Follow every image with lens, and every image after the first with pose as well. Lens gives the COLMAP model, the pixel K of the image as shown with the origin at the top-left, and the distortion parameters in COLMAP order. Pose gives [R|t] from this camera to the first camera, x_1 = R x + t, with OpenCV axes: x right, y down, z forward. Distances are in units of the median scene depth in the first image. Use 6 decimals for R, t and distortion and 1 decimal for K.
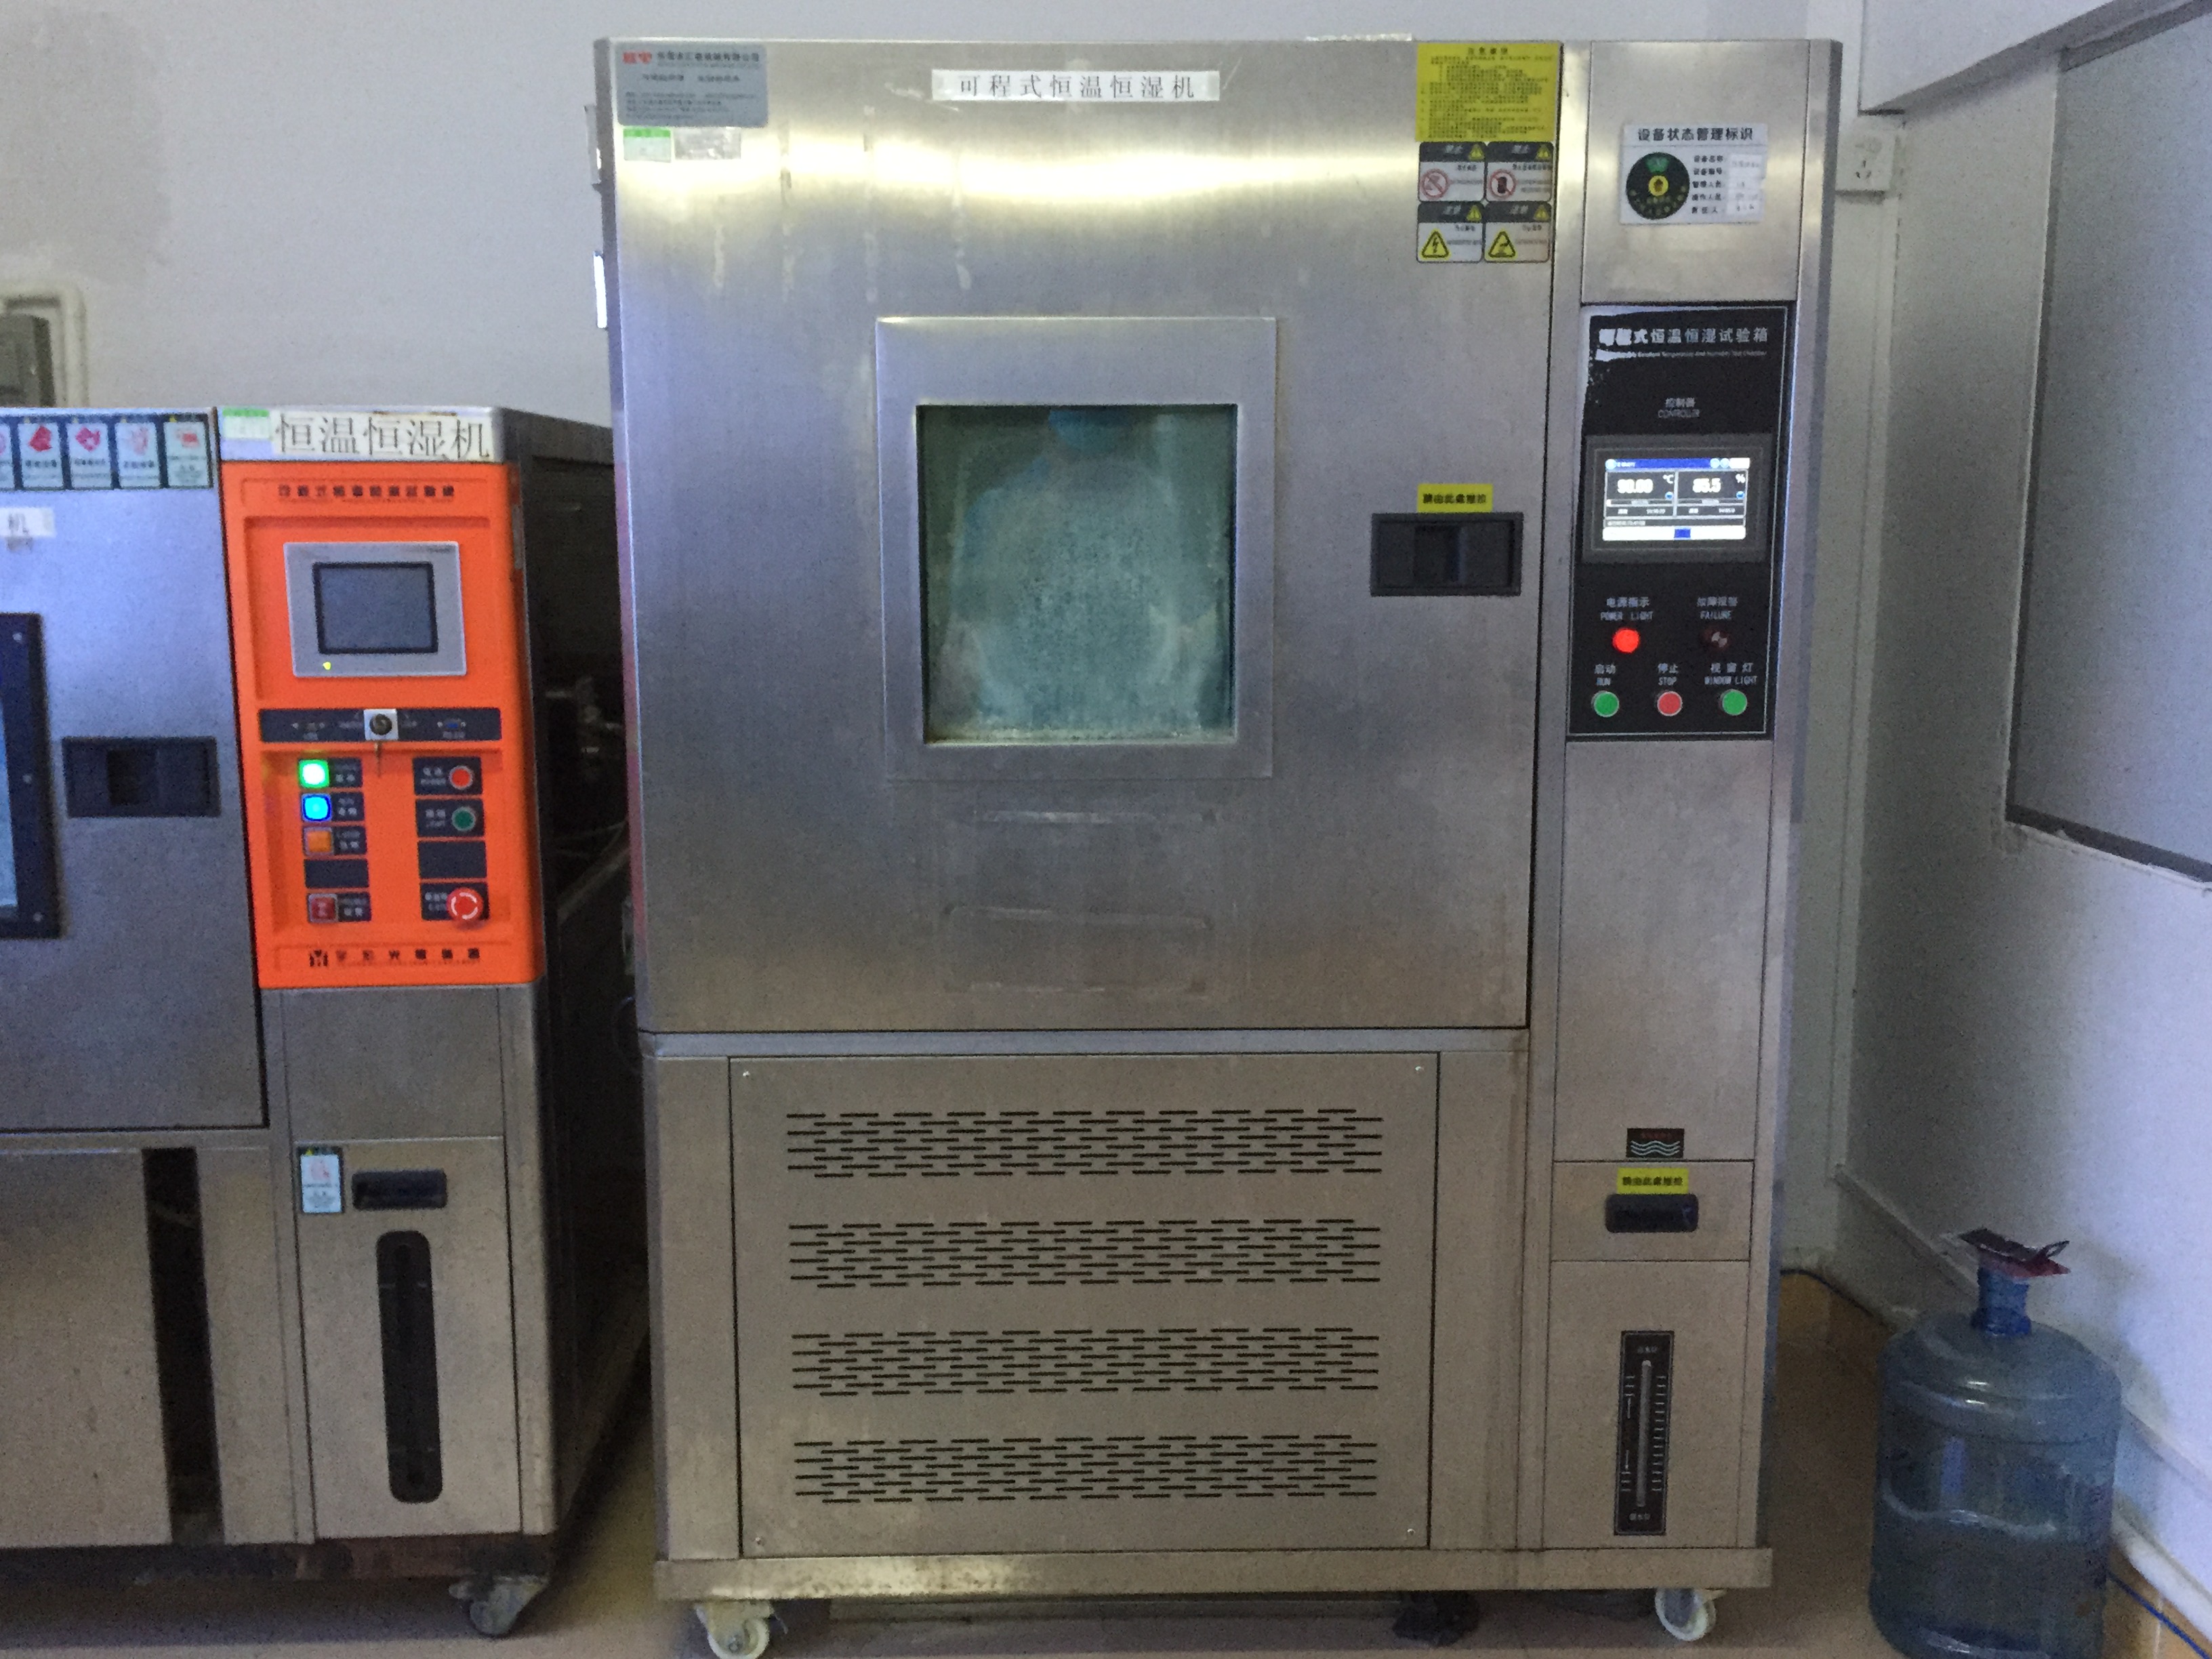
lens RADIAL K [[2019.9, 0, 1116.0], [0, 2019.9, 826.6], [0, 0, 1]] dist [0.035313, 0.000000]
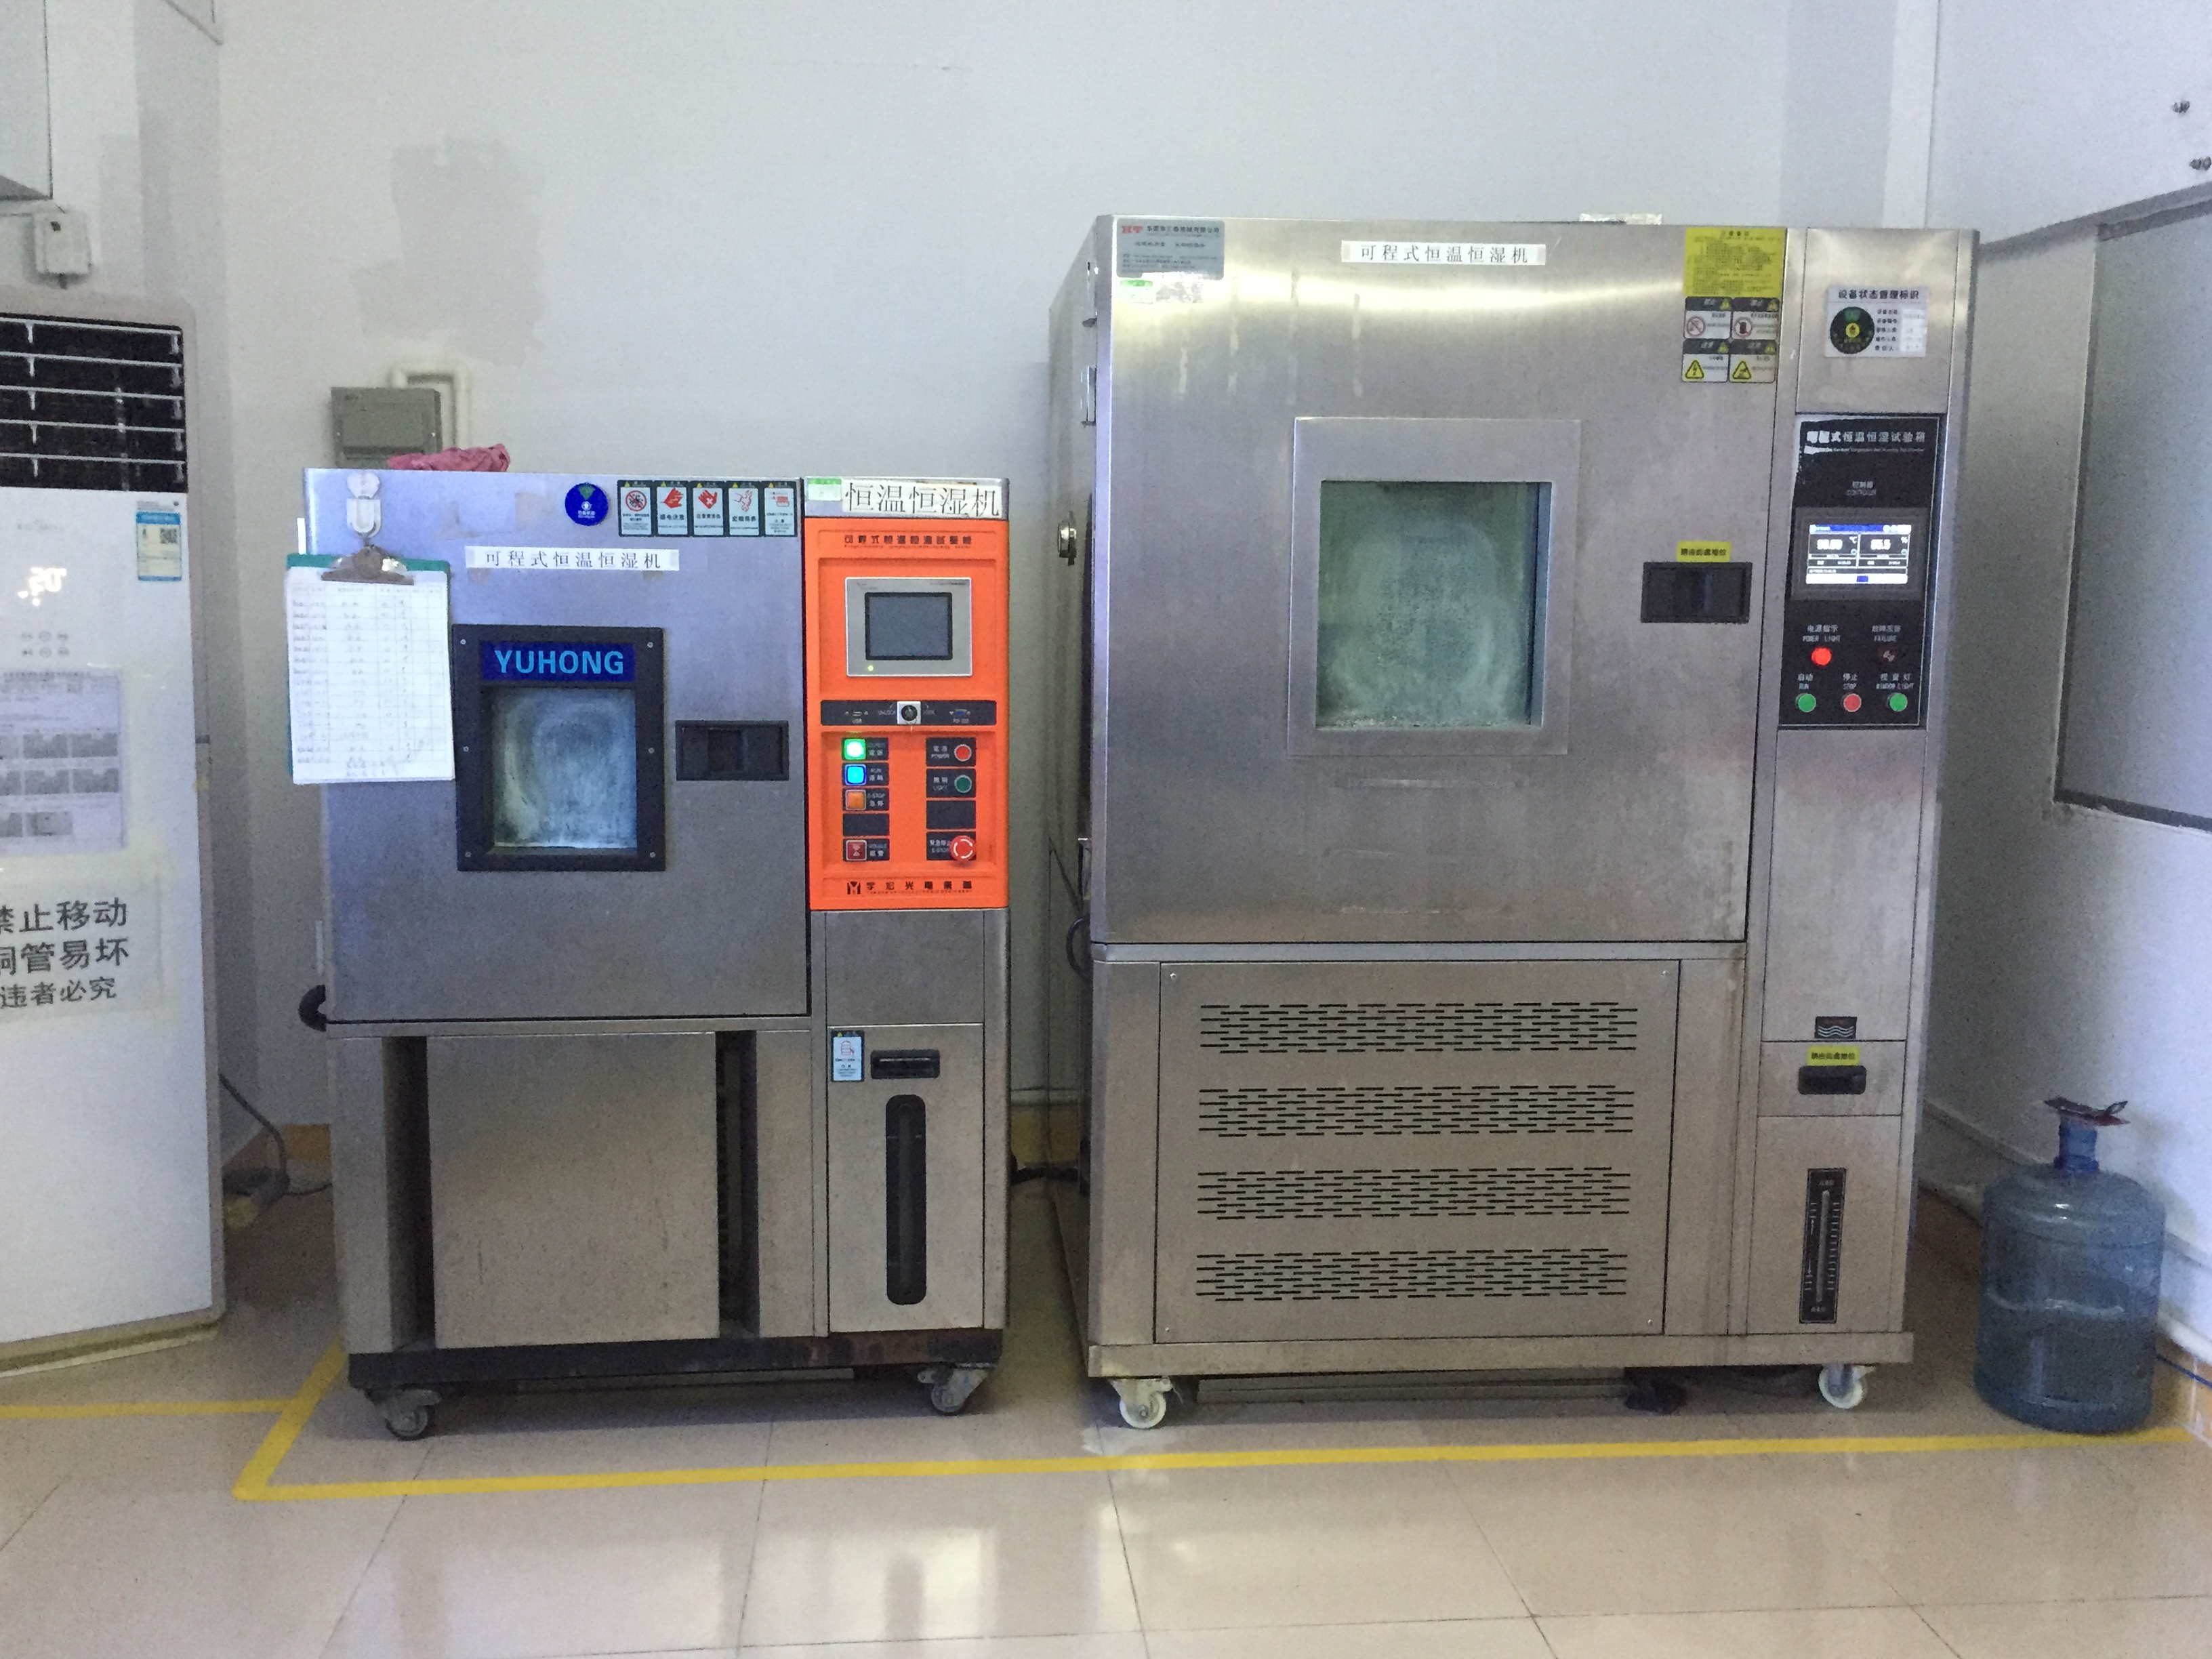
lens RADIAL K [[2019.9, 0, 1094.2], [0, 2019.9, 830.6], [0, 0, 1]] dist [0.035313, 0.000000]
pose [[0.998446, 0.003581, 0.055605, -0.308237], [-0.002401, 0.999771, -0.021264, 0.055127], [-0.055668, 0.021097, 0.998226, -0.334573]]
